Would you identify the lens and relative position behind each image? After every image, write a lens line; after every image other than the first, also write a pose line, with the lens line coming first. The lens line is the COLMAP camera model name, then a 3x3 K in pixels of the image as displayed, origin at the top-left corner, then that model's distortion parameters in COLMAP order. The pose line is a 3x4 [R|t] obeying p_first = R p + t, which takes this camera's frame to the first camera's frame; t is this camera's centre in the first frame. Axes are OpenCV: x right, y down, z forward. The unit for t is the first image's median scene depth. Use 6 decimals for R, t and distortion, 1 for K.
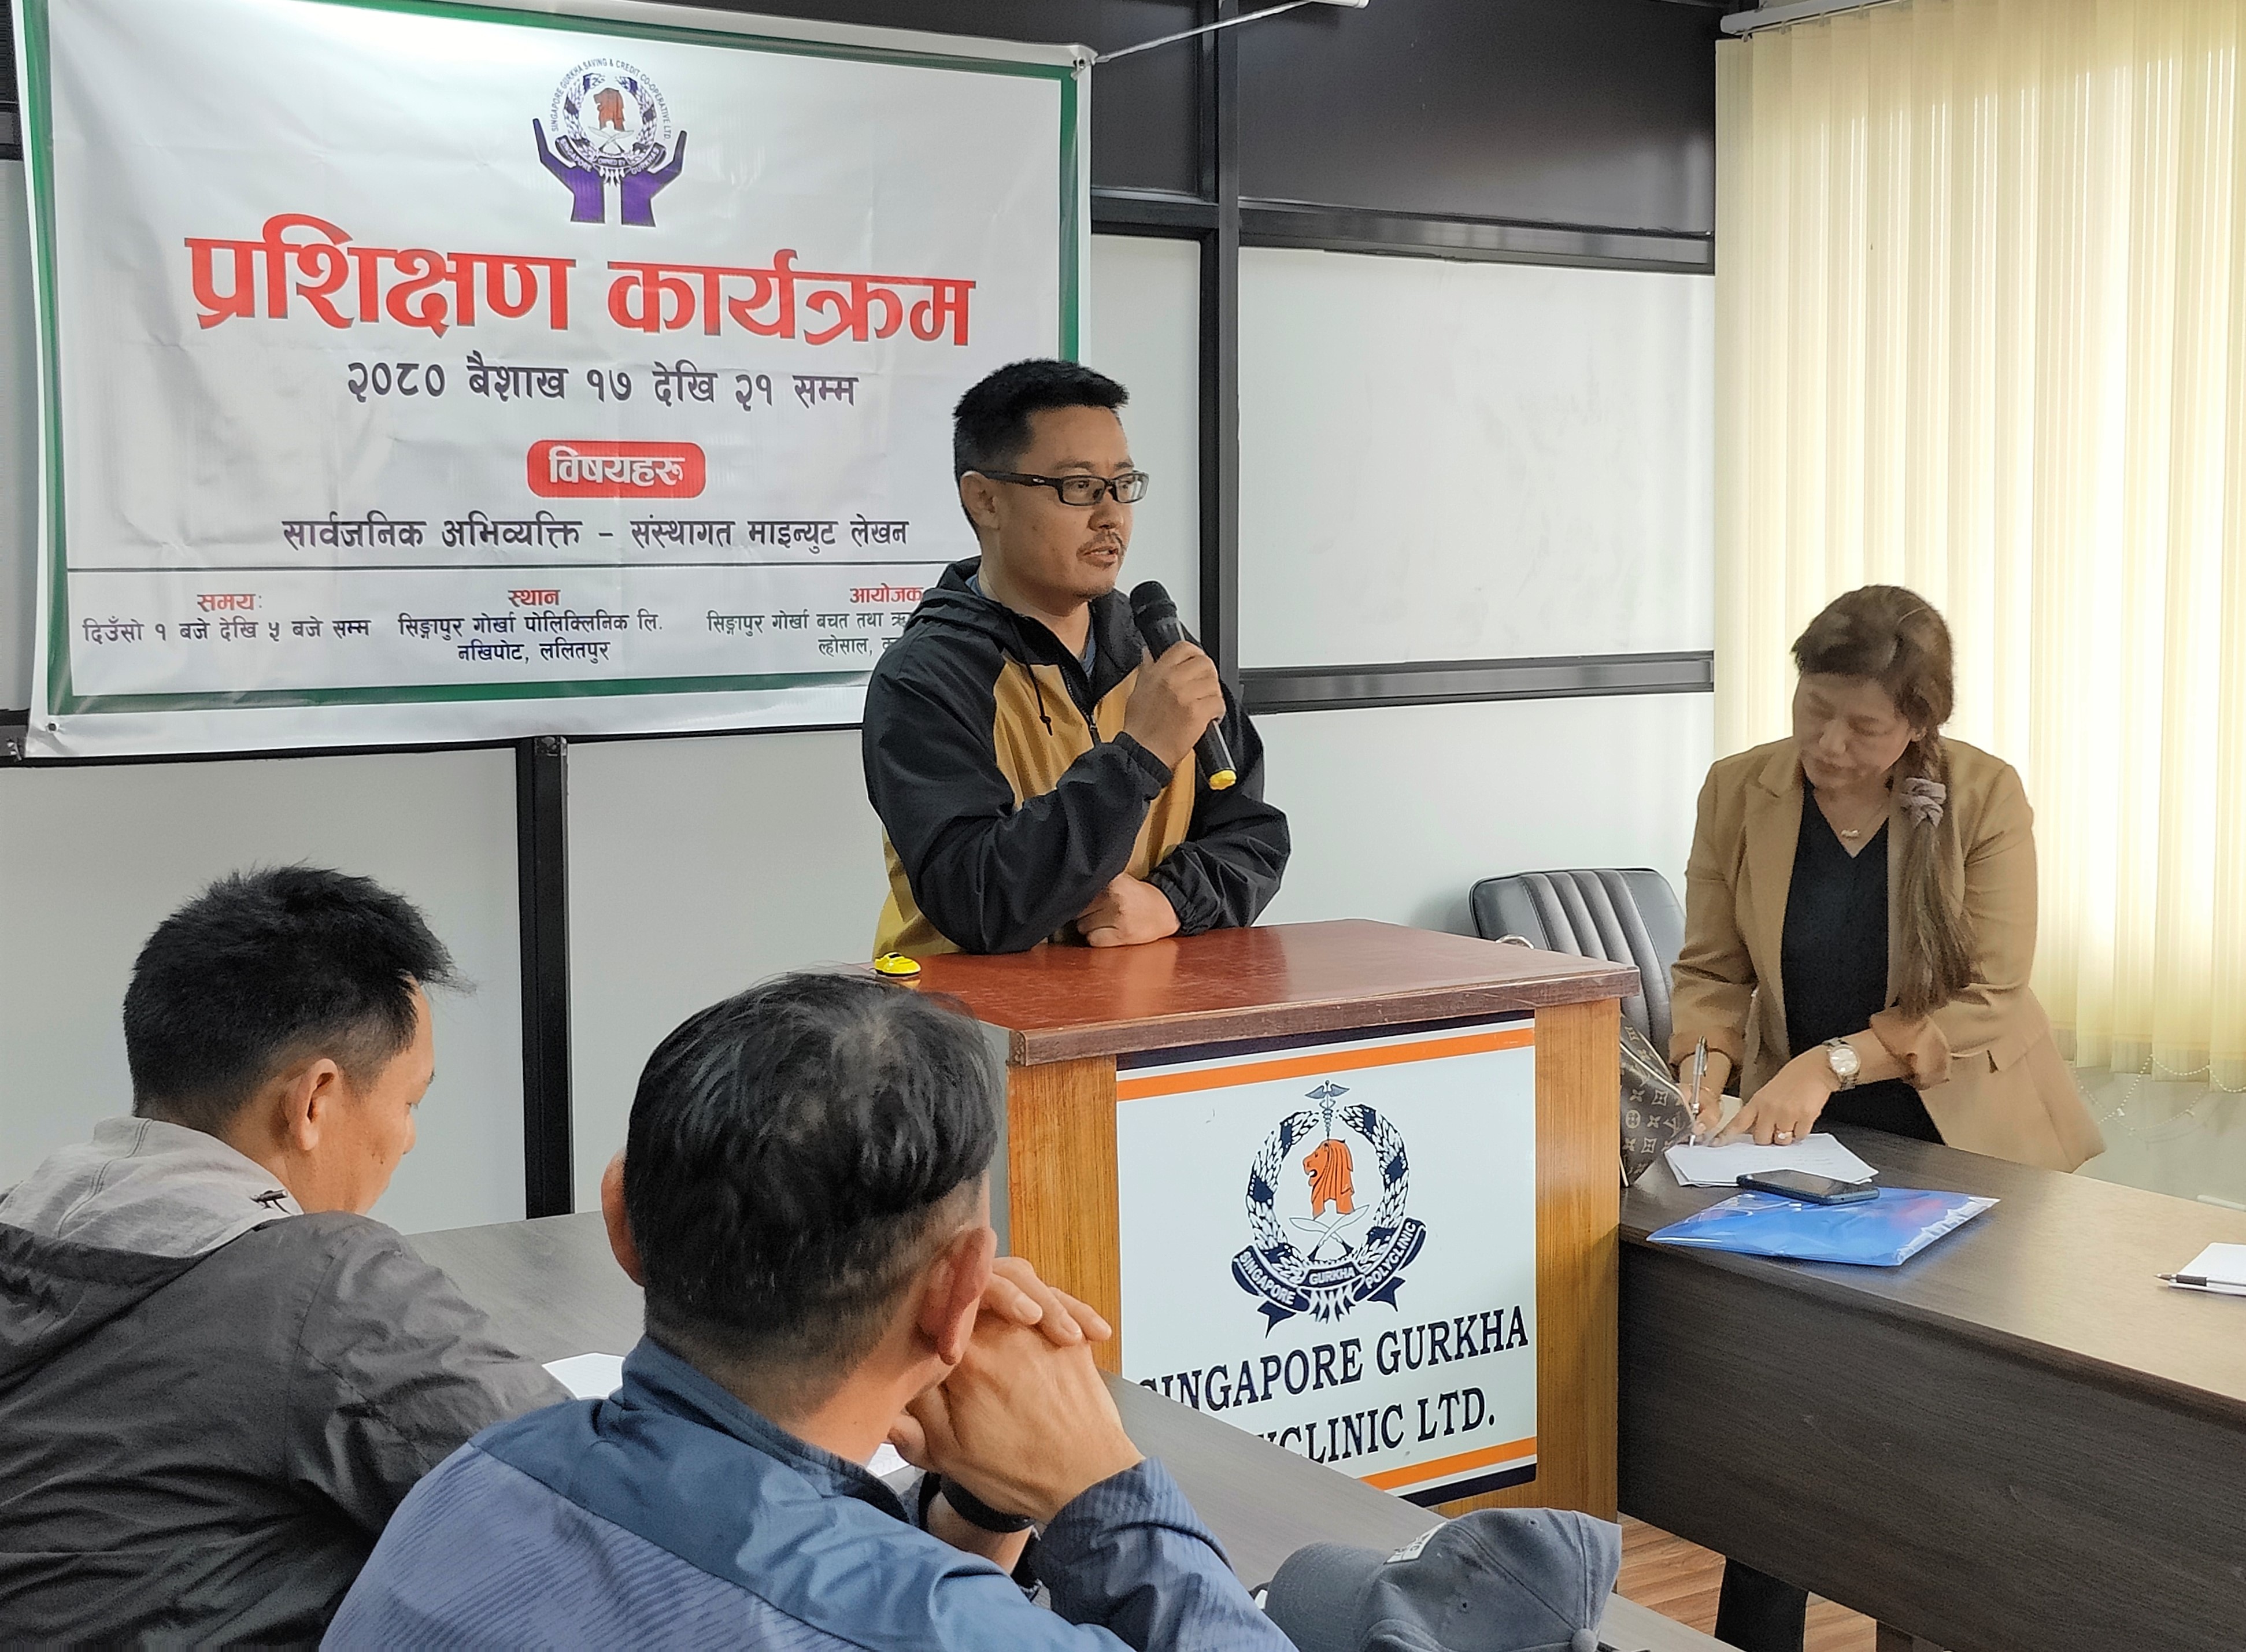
lens RADIAL K [[2829.8, 0, 1138.7], [0, 2829.8, 819.8], [0, 0, 1]] dist [0.029285, 0.000000]
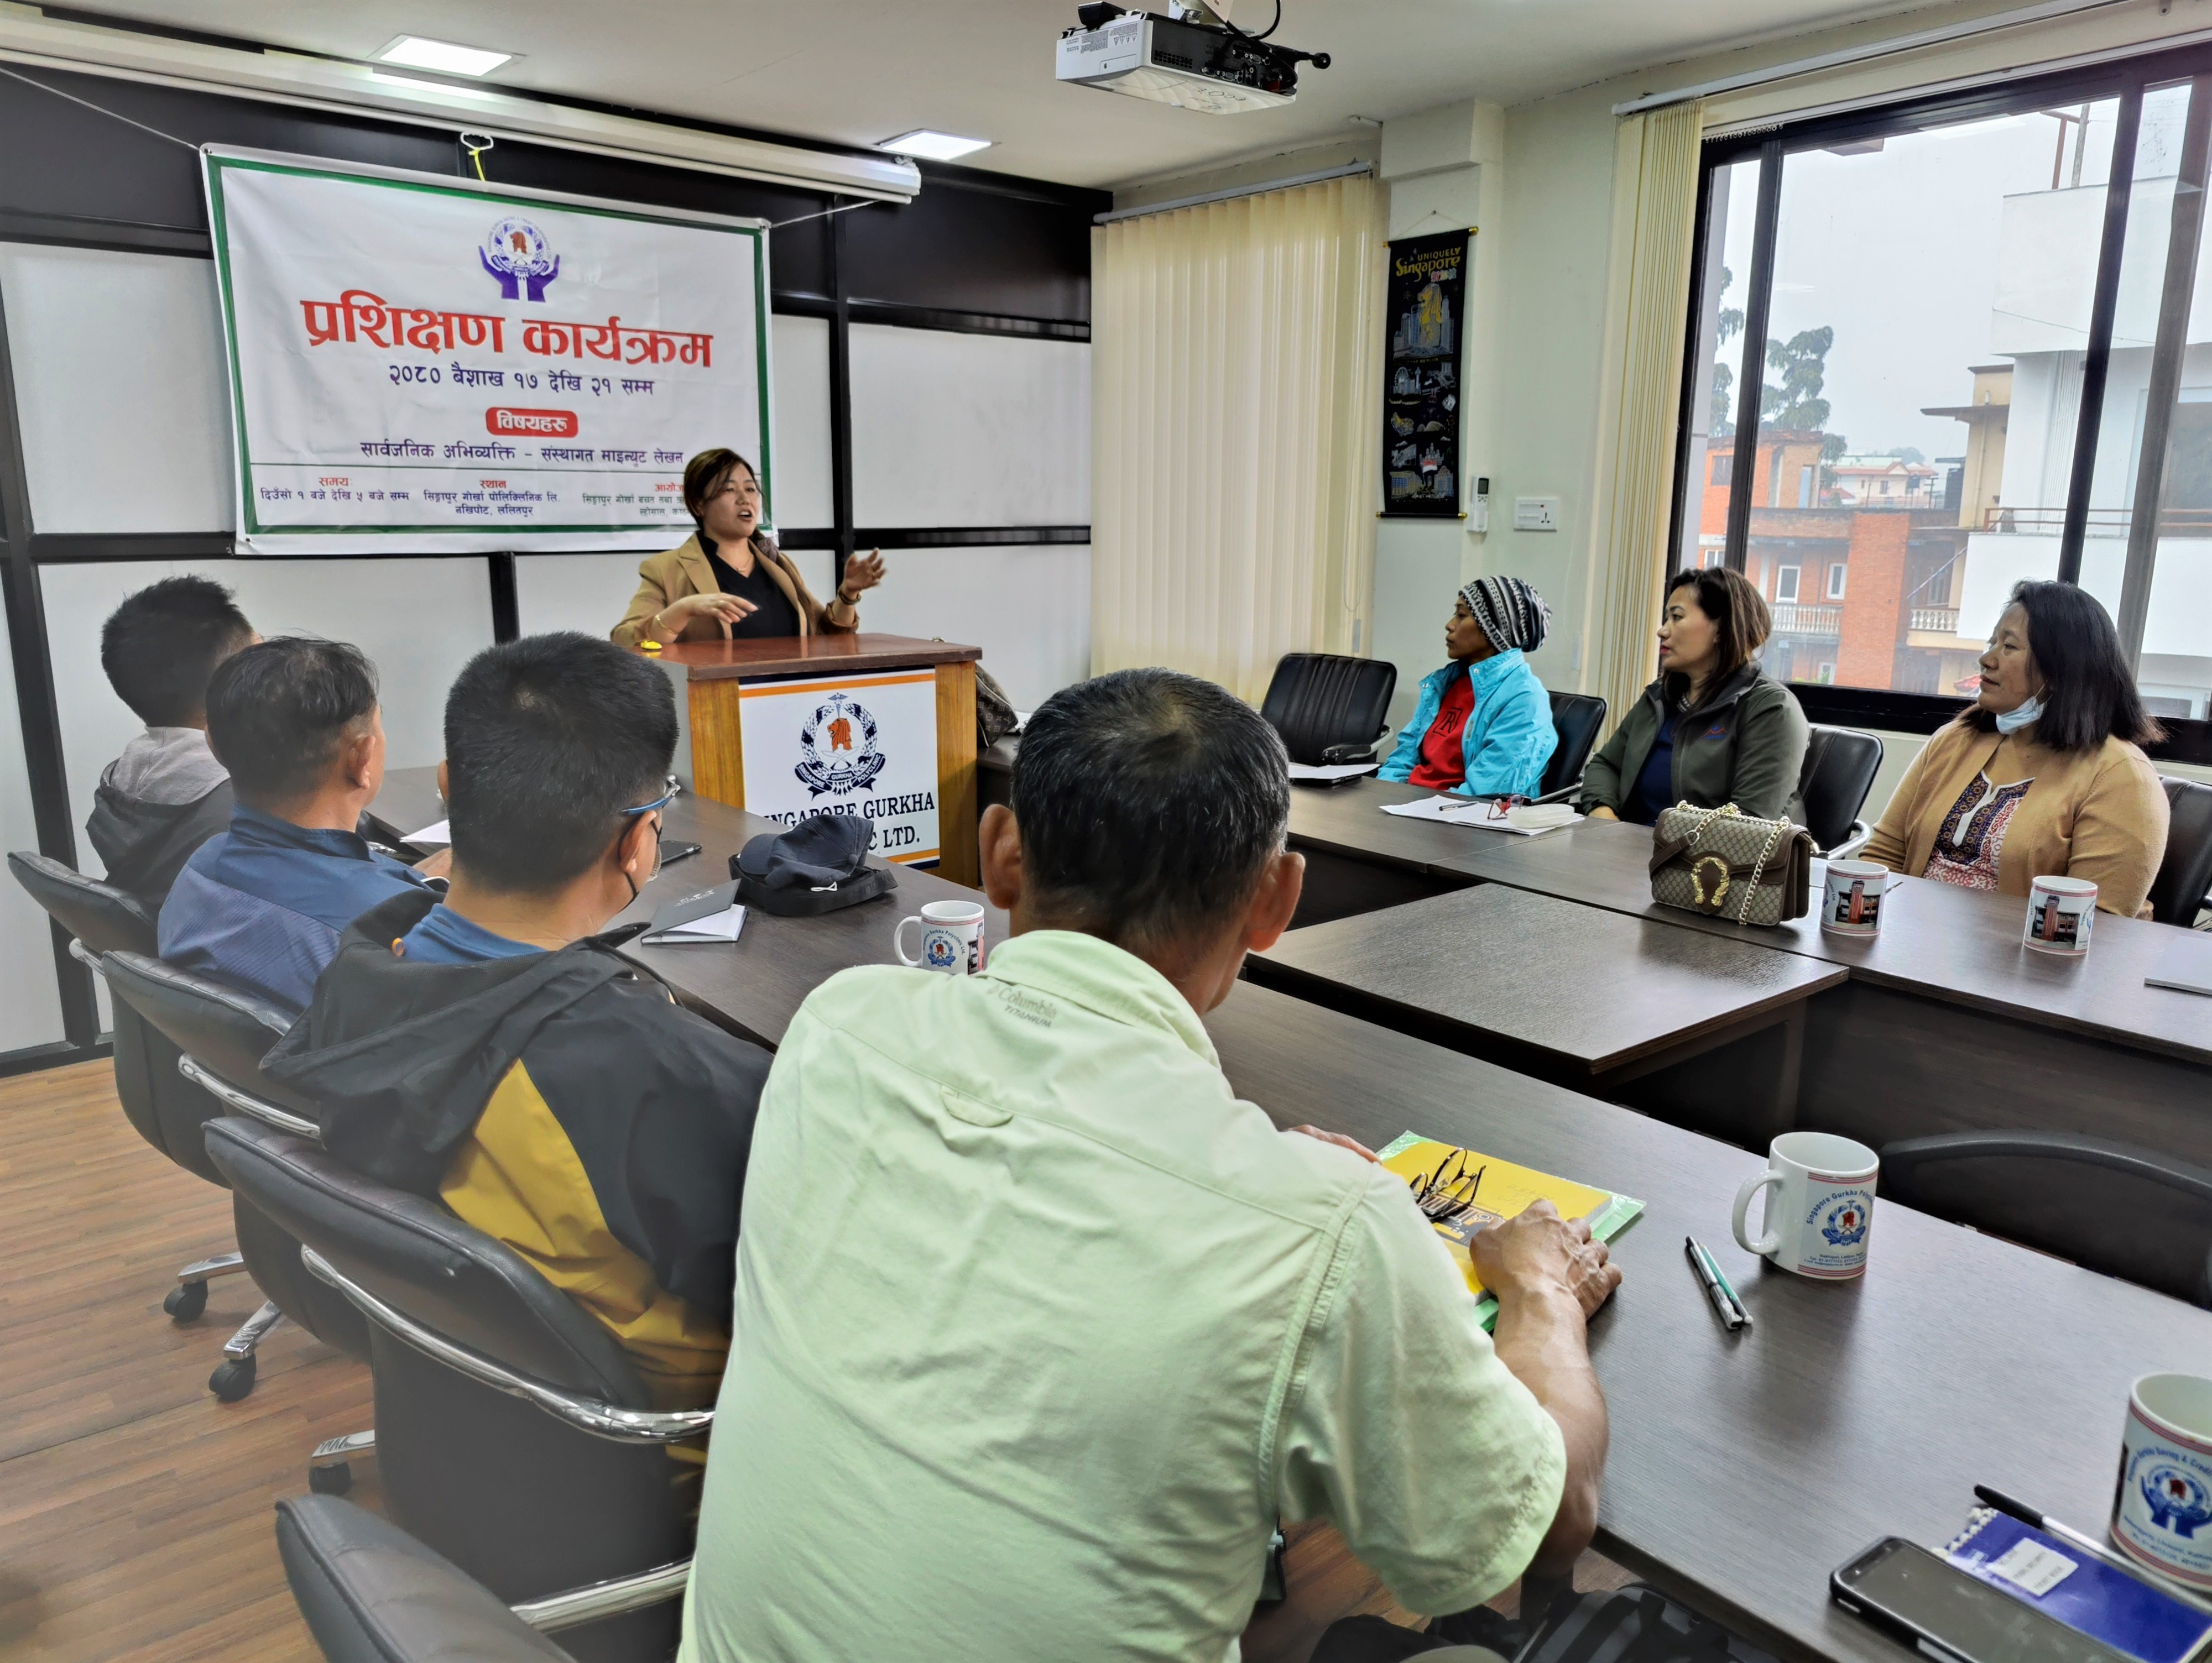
lens RADIAL K [[1512.3, 0, 1110.1], [0, 1512.3, 827.3], [0, 0, 1]] dist [0.044995, -0.033748]
pose [[0.992515, -0.013456, 0.121378, 0.102922], [-0.000951, 0.993029, 0.117865, 0.041703], [-0.122117, -0.117098, 0.985584, -0.203564]]
